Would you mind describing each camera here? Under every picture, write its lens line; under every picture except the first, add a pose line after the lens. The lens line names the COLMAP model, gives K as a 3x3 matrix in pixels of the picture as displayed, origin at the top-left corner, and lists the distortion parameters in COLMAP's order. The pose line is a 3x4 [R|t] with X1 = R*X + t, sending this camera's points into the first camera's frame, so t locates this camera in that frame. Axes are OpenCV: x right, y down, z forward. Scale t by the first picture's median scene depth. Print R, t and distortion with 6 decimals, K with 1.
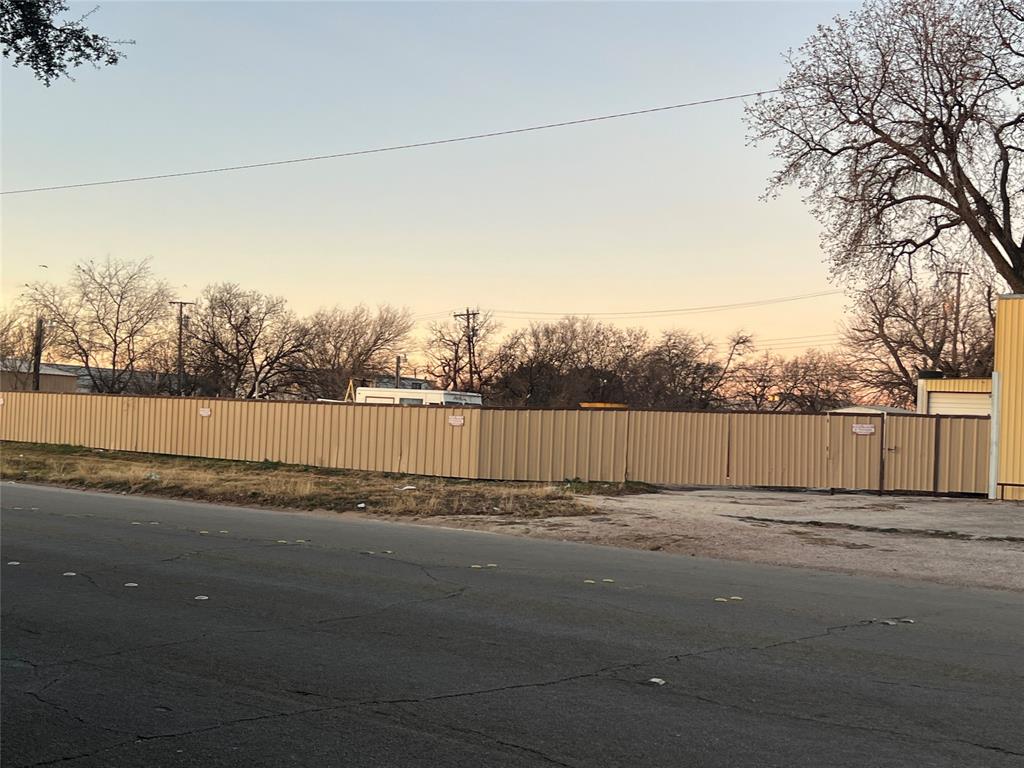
lens RADIAL K [[1272.2, 0, 513.2], [0, 1272.2, 387.3], [0, 0, 1]] dist [0.185467, -0.621631]
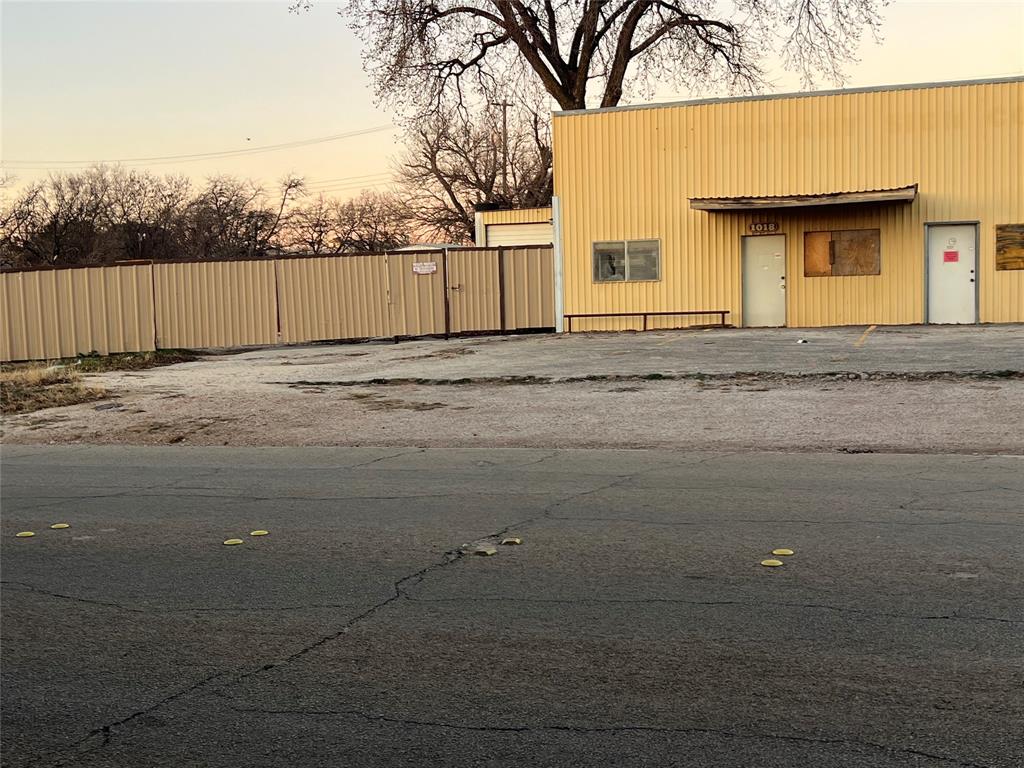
lens RADIAL K [[1272.2, 0, 513.2], [0, 1272.2, 387.3], [0, 0, 1]] dist [0.185467, -0.621631]
pose [[0.941495, -0.100114, 0.321815, 0.025789], [0.062053, 0.990030, 0.126449, 0.004694], [-0.331266, -0.099081, 0.938321, 0.097878]]
